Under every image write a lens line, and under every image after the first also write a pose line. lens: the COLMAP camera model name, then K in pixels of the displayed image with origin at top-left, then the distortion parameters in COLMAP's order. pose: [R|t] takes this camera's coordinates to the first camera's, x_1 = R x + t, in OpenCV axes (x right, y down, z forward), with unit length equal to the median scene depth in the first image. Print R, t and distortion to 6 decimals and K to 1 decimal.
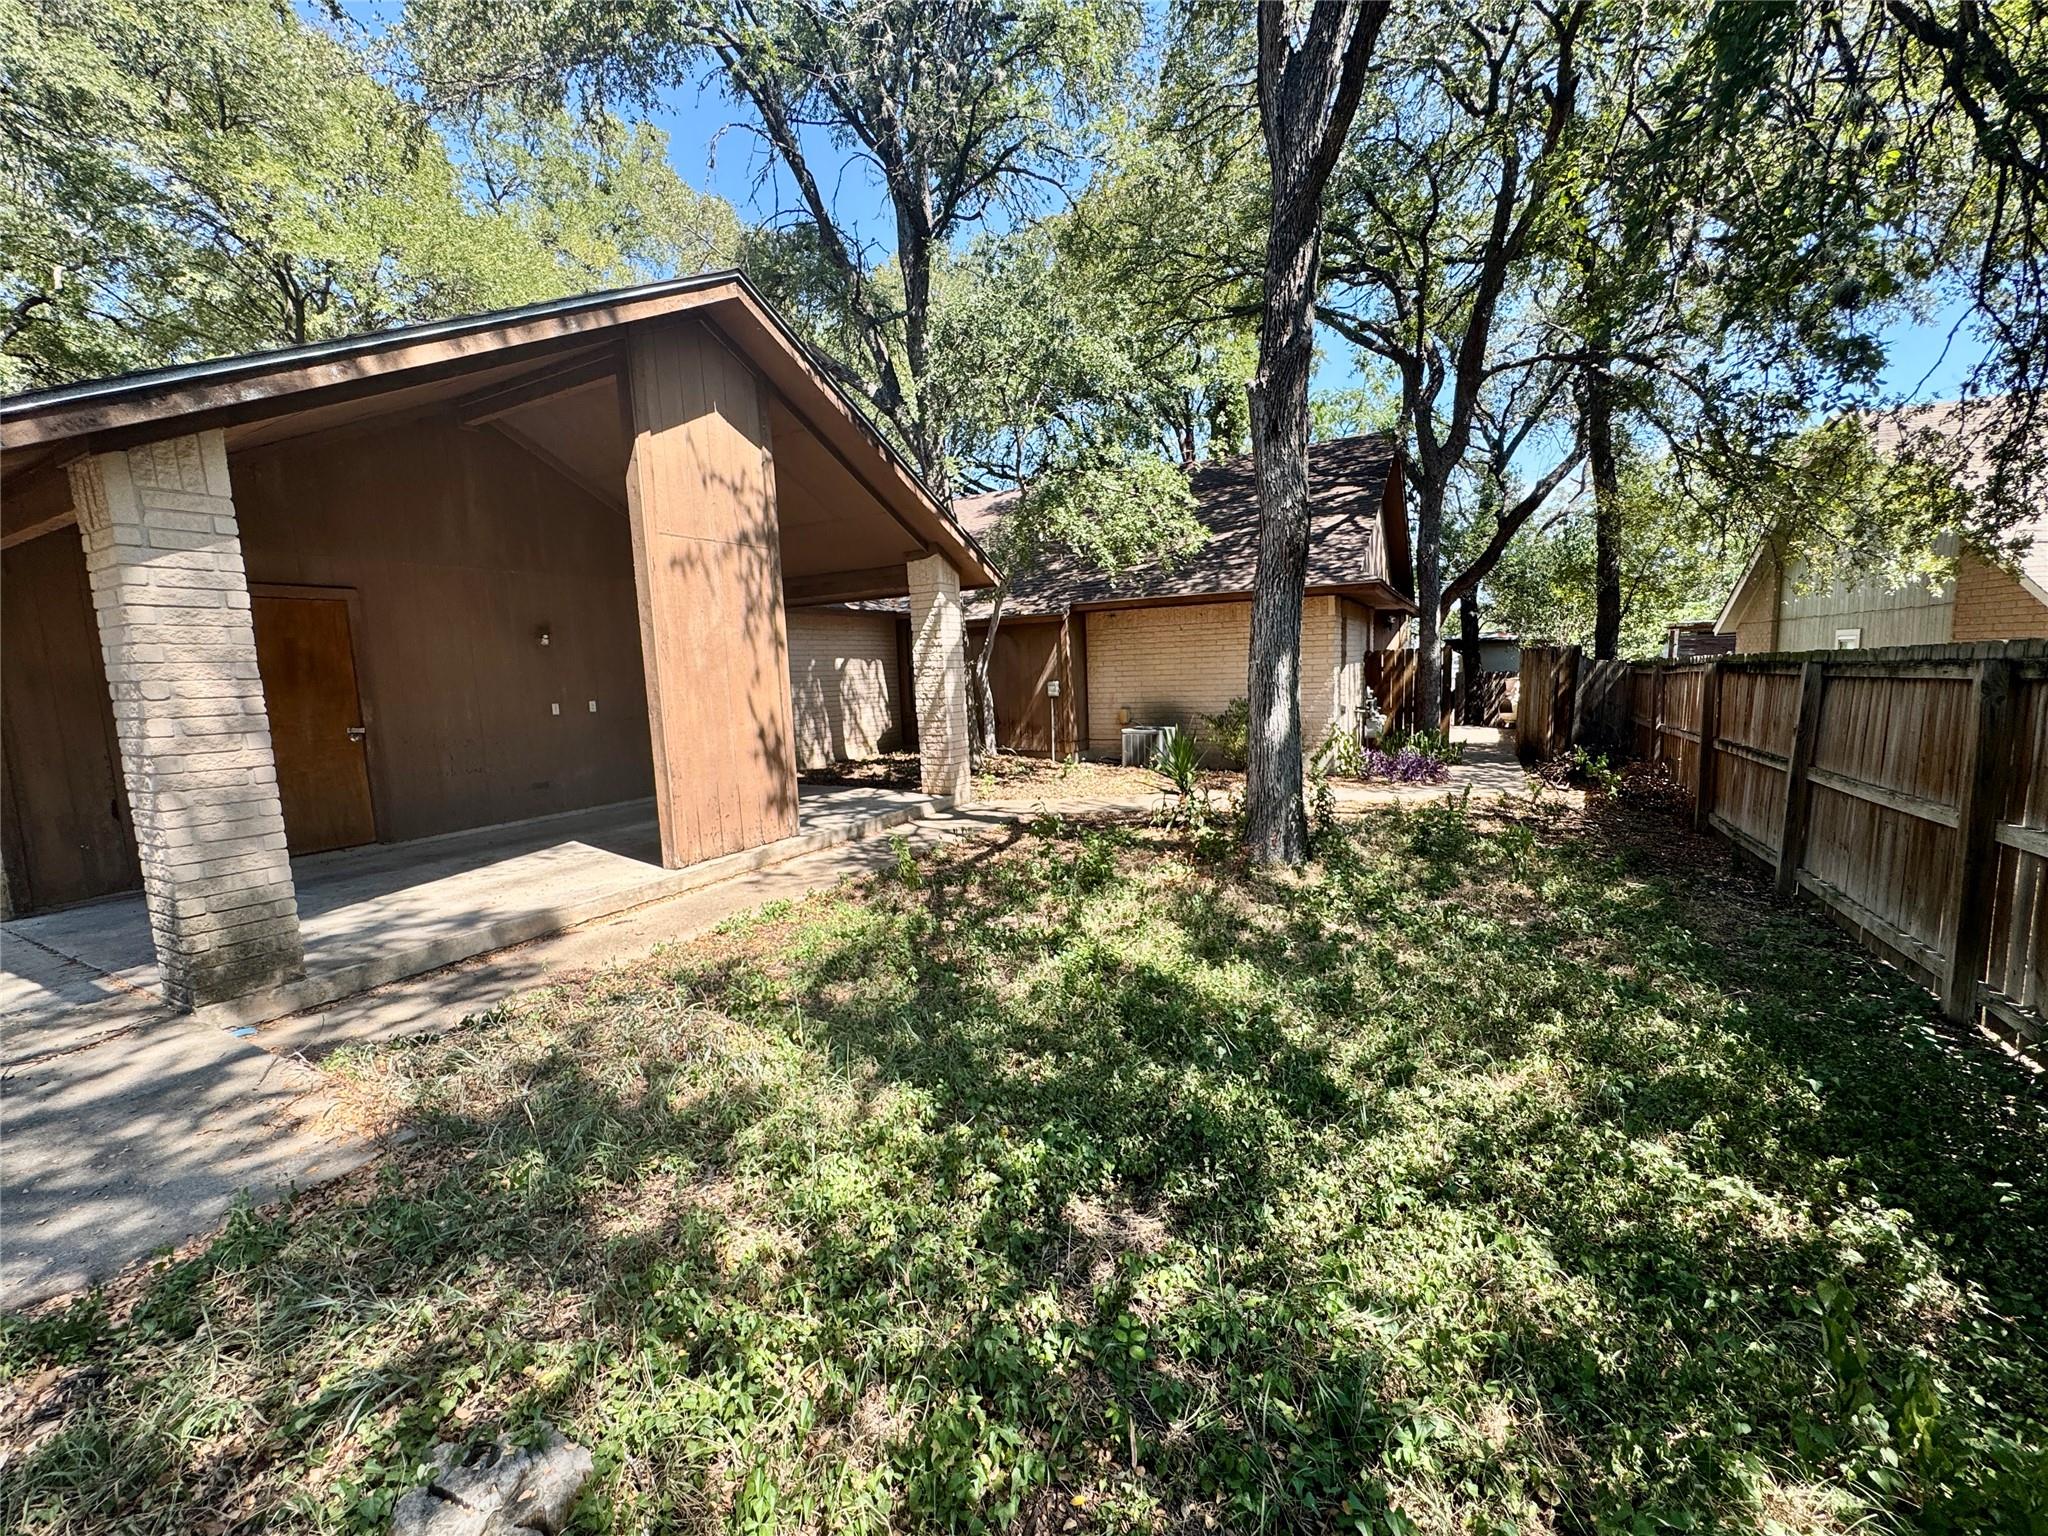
lens RADIAL K [[822.7, 0, 1020.0], [0, 822.7, 767.2], [0, 0, 1]] dist [-0.003994, 0.000773]
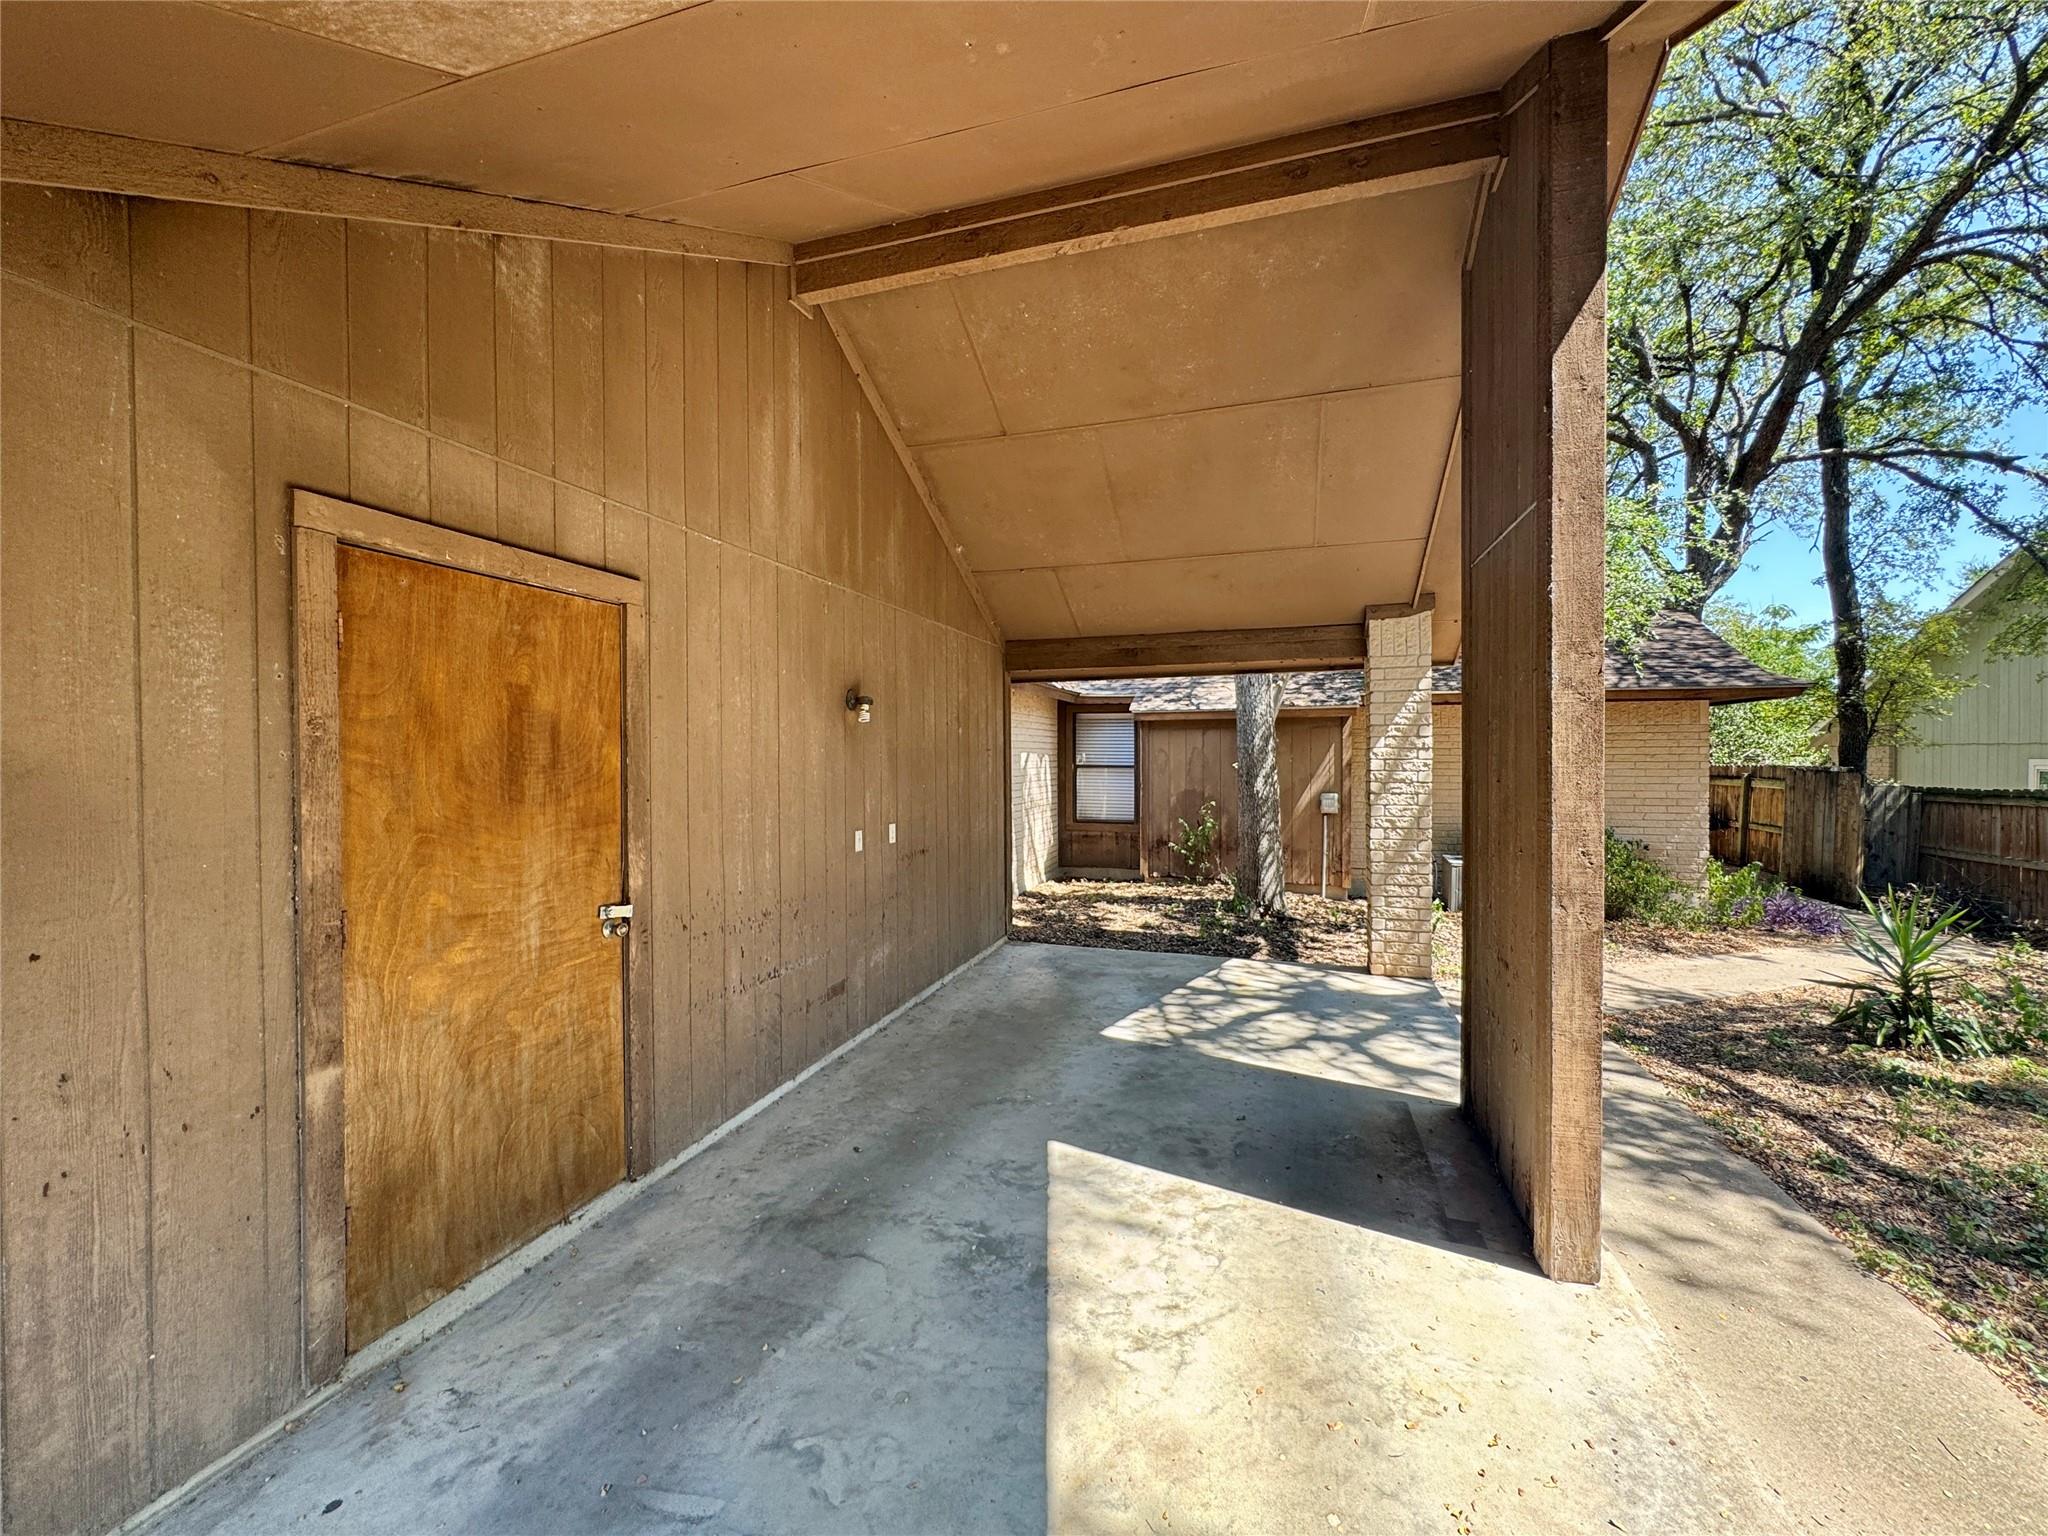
lens RADIAL K [[822.7, 0, 1024.1], [0, 822.7, 765.2], [0, 0, 1]] dist [-0.003994, 0.000773]
pose [[0.981303, 0.031359, 0.189895, -0.828183], [-0.009743, 0.993466, -0.113714, -0.088149], [-0.192220, 0.109738, 0.975197, 0.658729]]
